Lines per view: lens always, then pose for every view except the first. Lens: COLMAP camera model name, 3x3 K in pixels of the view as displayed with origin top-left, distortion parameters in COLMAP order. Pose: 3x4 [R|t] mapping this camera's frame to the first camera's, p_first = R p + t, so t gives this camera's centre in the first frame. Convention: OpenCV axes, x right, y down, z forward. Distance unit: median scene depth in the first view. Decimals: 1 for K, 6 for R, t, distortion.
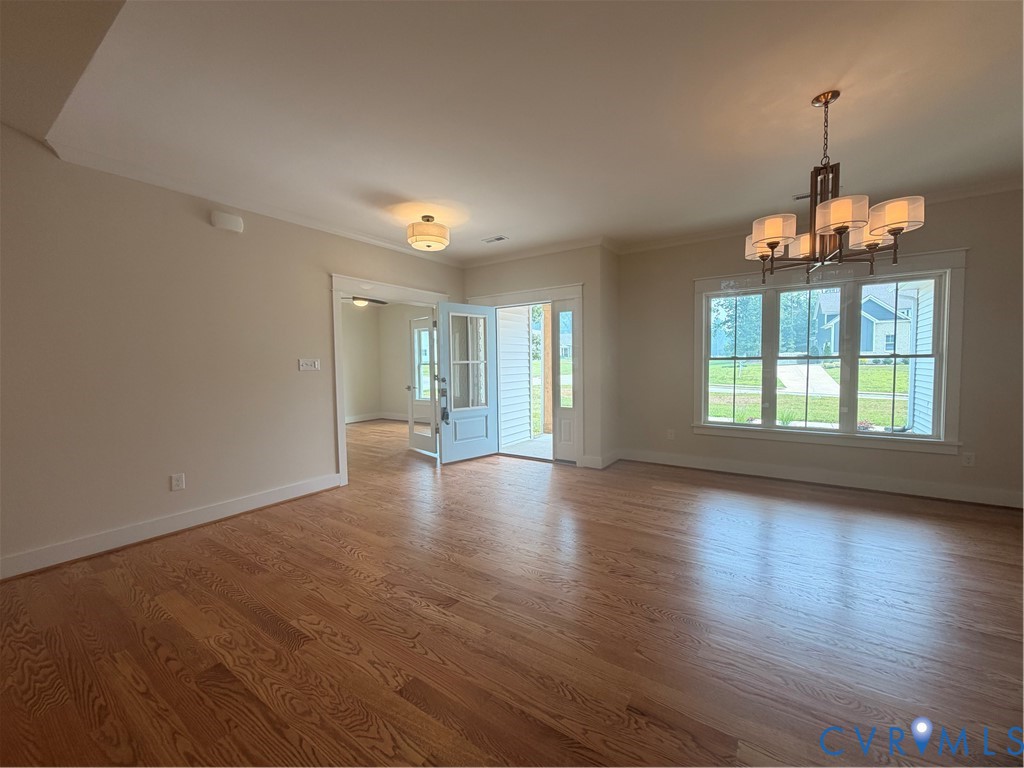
lens RADIAL K [[403.7, 0, 516.4], [0, 403.7, 388.0], [0, 0, 1]] dist [-0.002132, -0.000092]
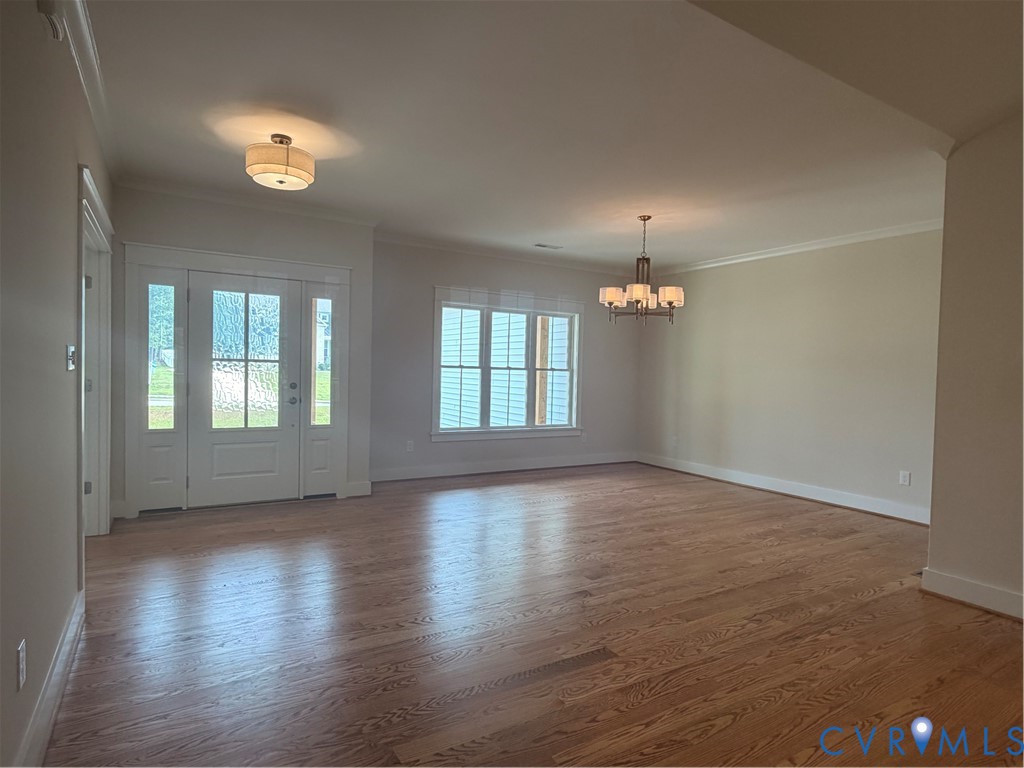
lens RADIAL K [[572.3, 0, 513.3], [0, 572.3, 381.2], [0, 0, 1]] dist [-0.002669, -0.000445]
pose [[0.425221, 0.004943, 0.905076, -0.827526], [0.024138, 0.999567, -0.016799, -0.007649], [-0.904768, 0.028990, 0.424918, 0.255416]]
